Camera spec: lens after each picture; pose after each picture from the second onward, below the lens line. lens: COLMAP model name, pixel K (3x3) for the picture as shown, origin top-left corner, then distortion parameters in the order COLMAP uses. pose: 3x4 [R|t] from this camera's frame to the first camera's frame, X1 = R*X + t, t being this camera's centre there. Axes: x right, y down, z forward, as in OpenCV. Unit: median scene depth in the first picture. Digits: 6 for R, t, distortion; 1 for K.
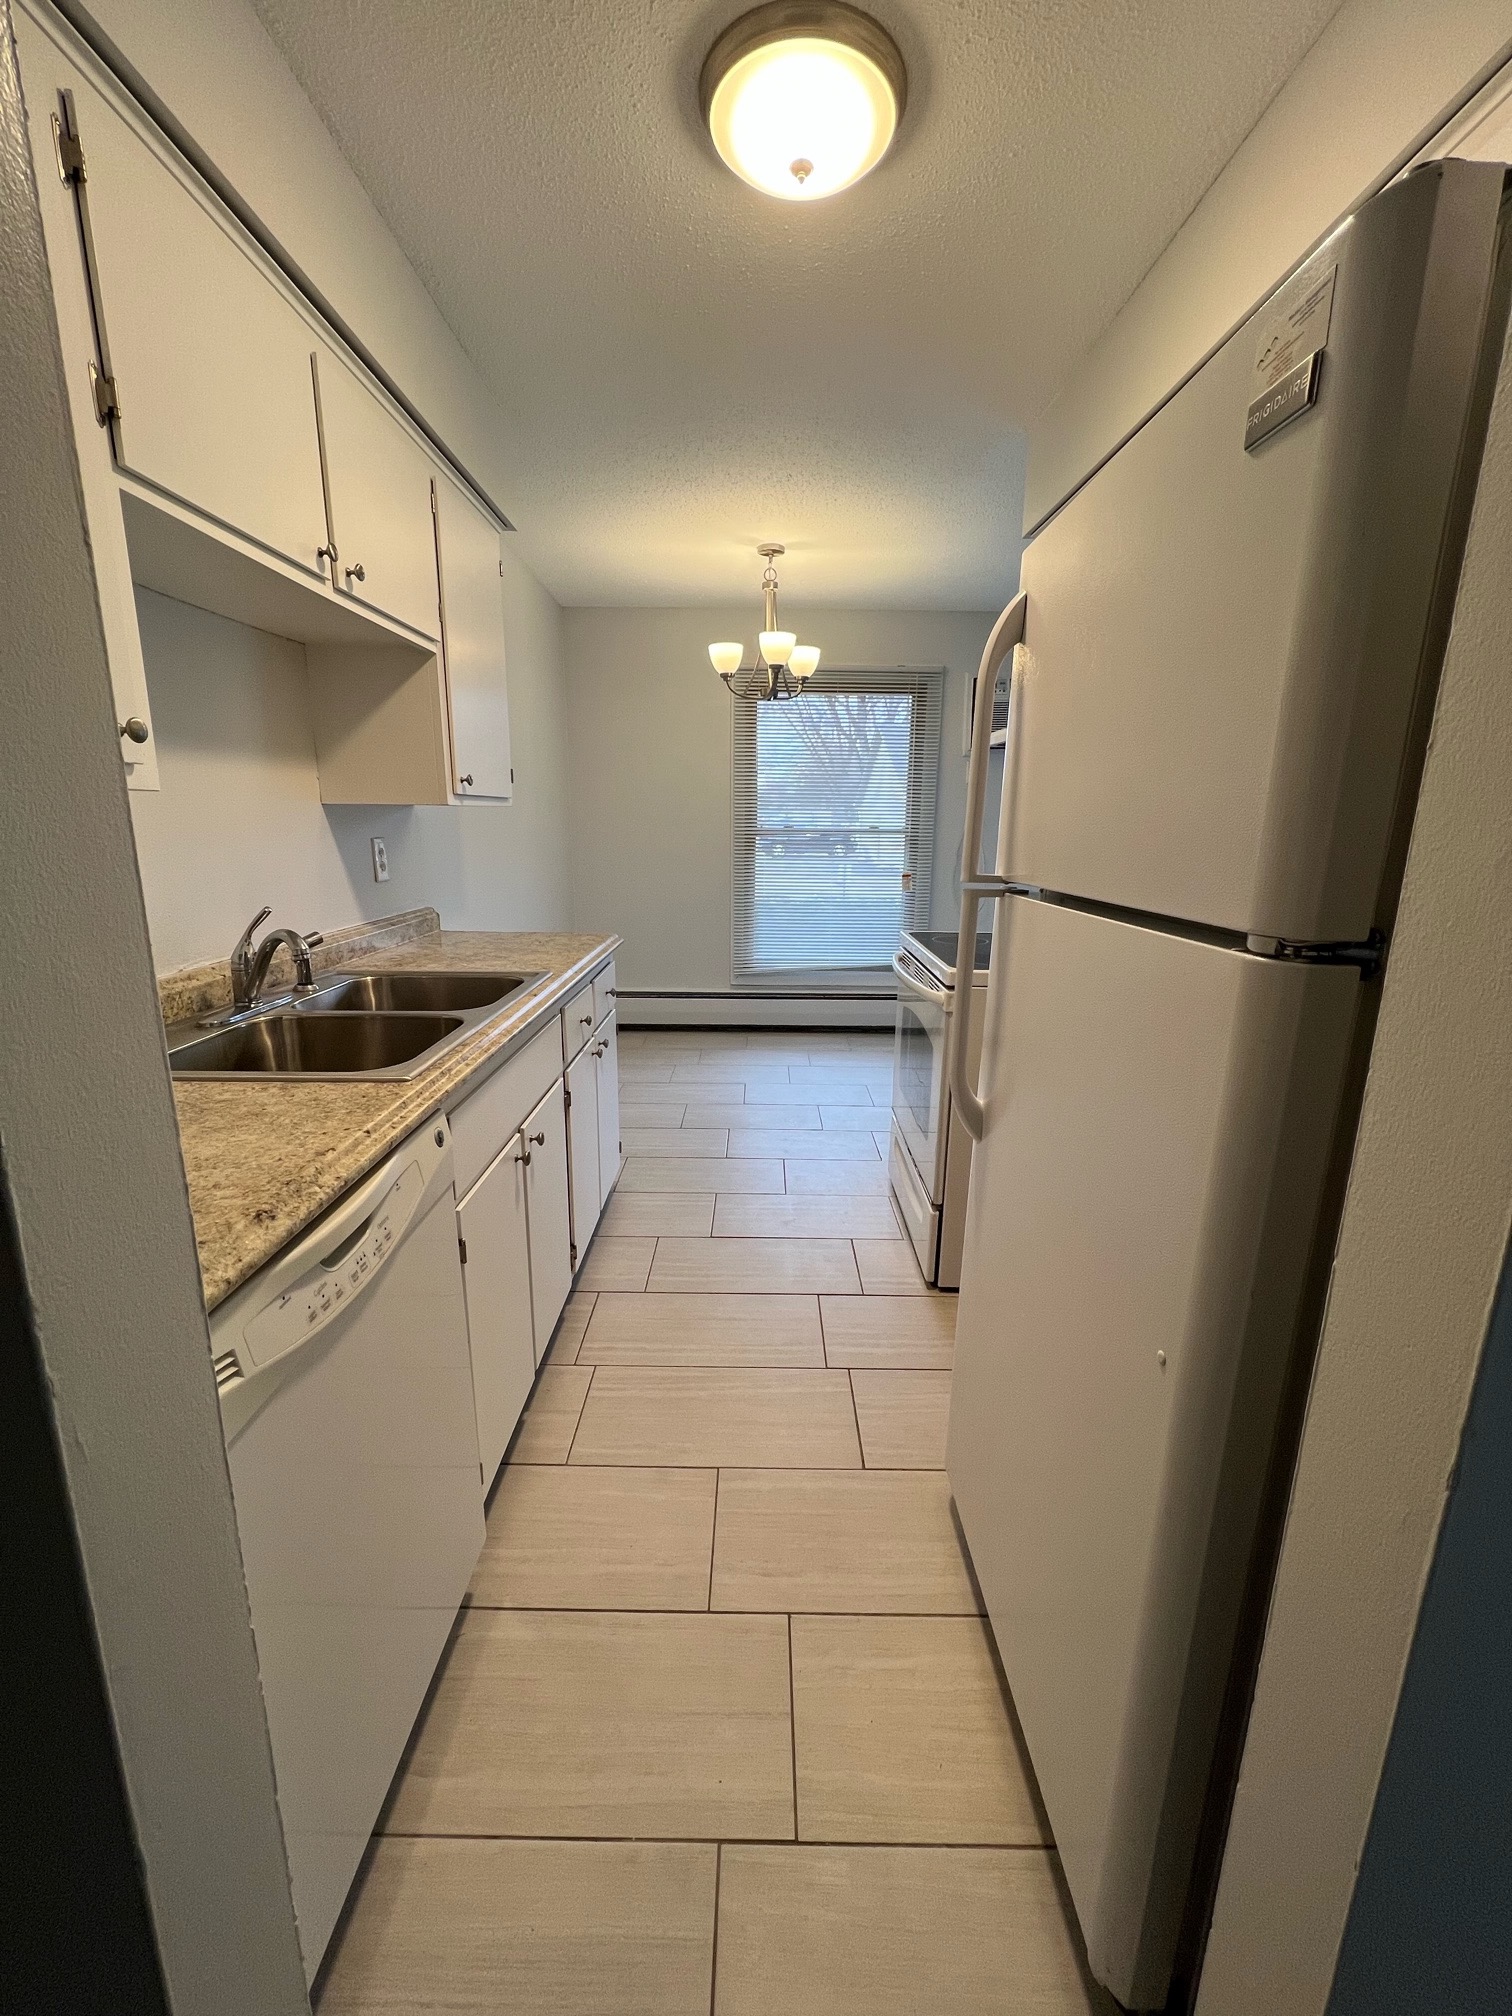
lens RADIAL K [[816.6, 0, 752.7], [0, 816.6, 1001.1], [0, 0, 1]] dist [-0.000580, -0.000001]
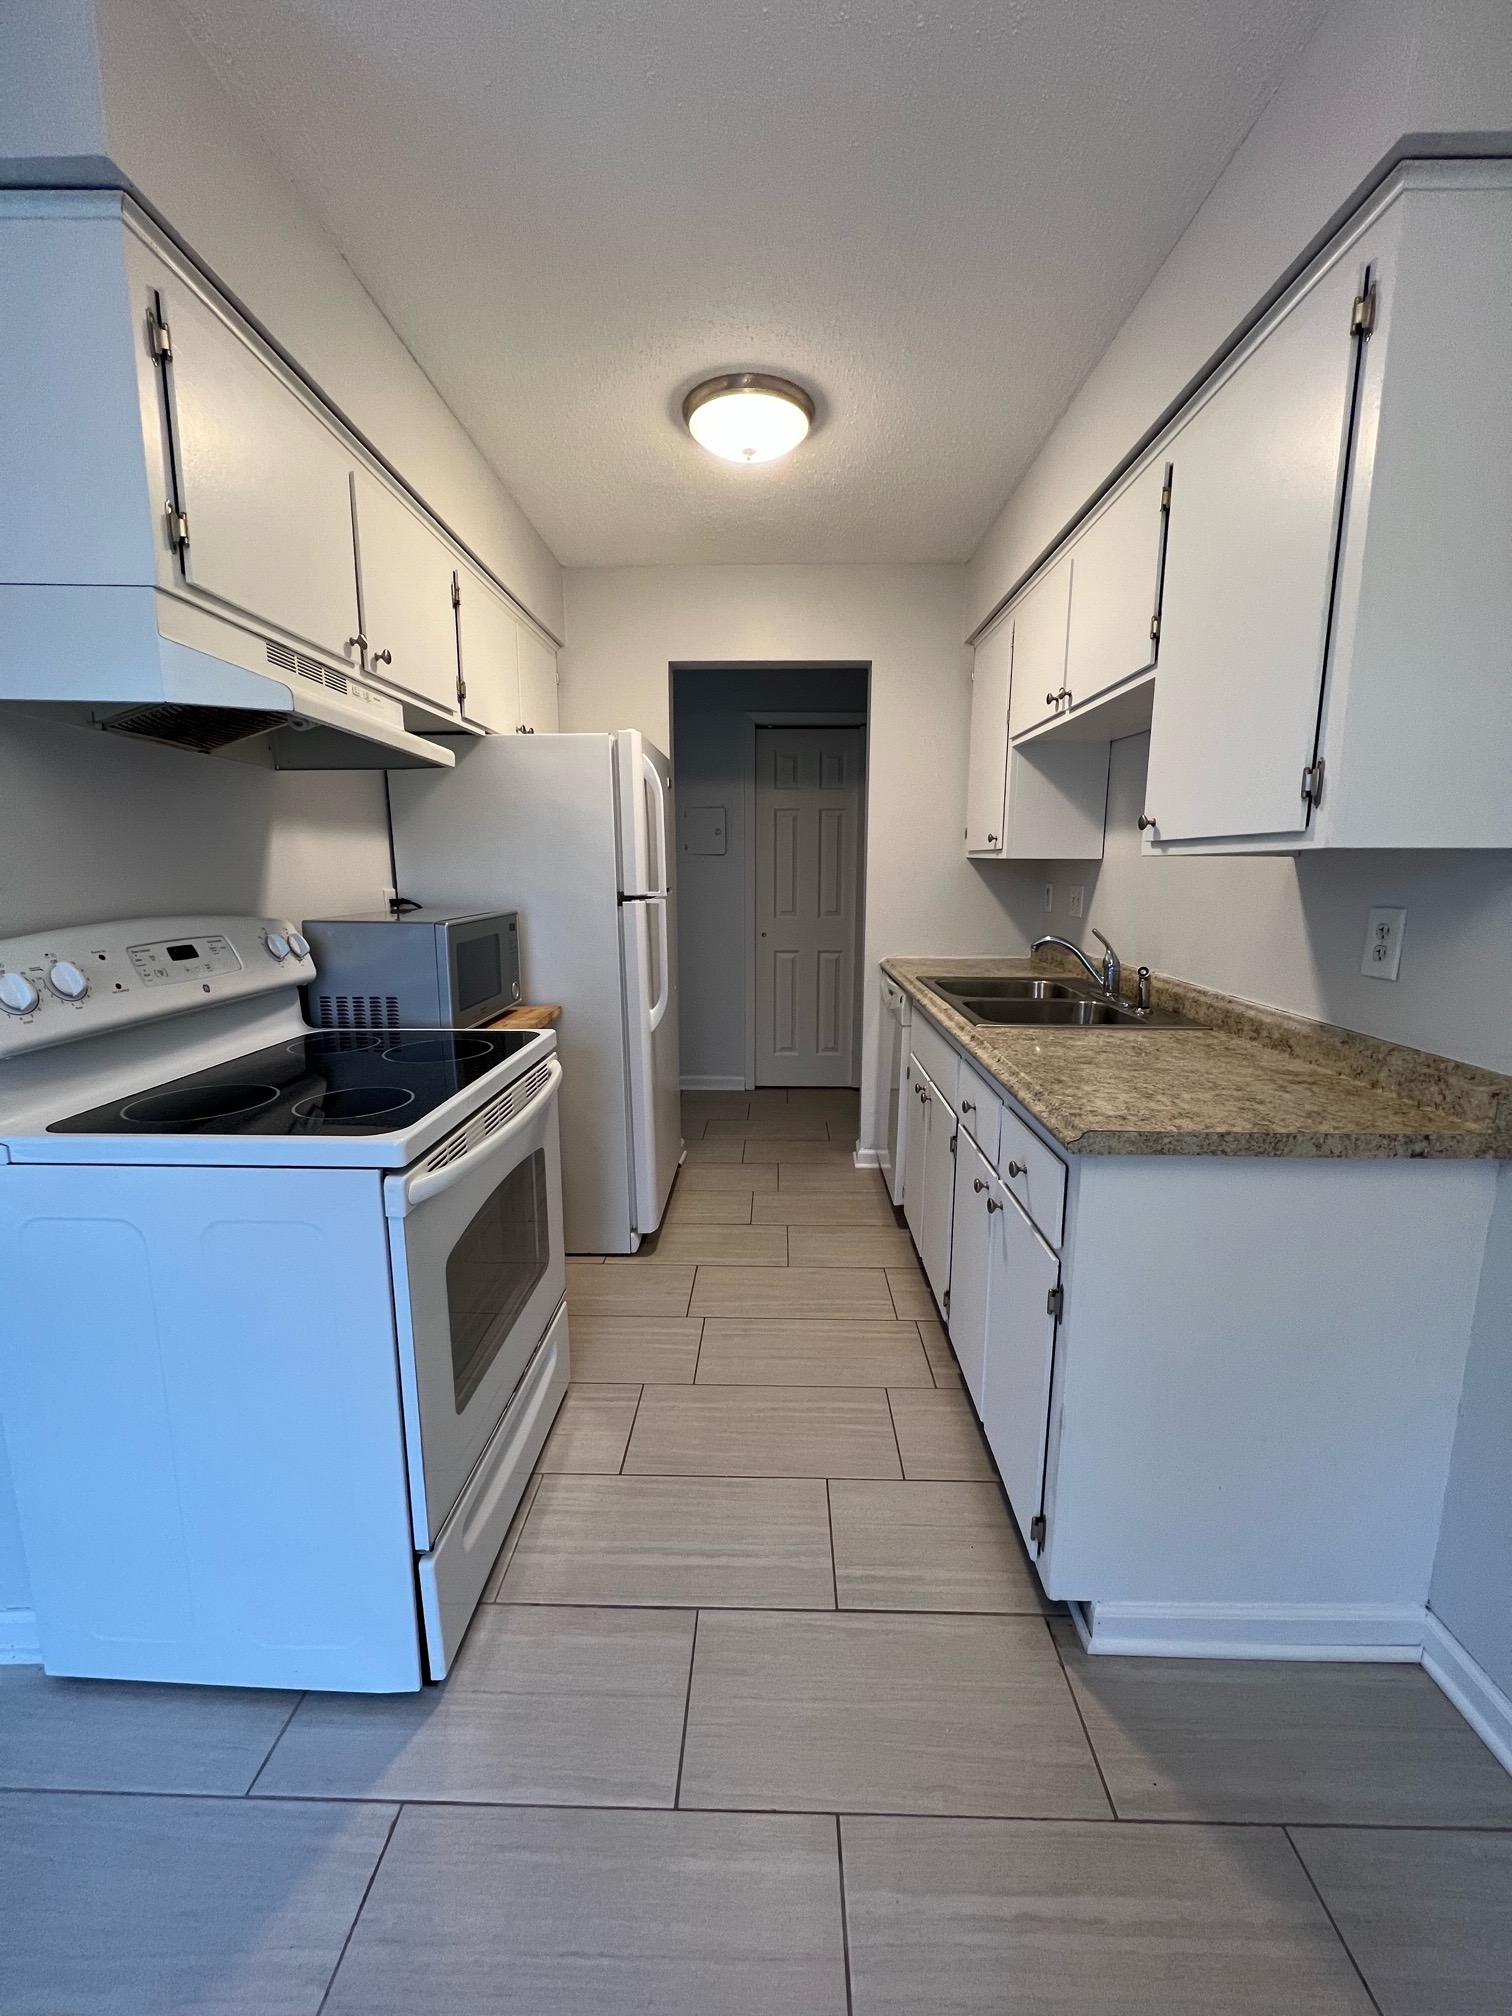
lens RADIAL K [[816.6, 0, 759.7], [0, 816.6, 1012.0], [0, 0, 1]] dist [-0.000580, -0.000001]
pose [[-0.999843, -0.015825, 0.007993, 0.007625], [-0.011516, 0.922497, 0.385832, -0.446660], [-0.013479, 0.385679, -0.922534, 1.999622]]
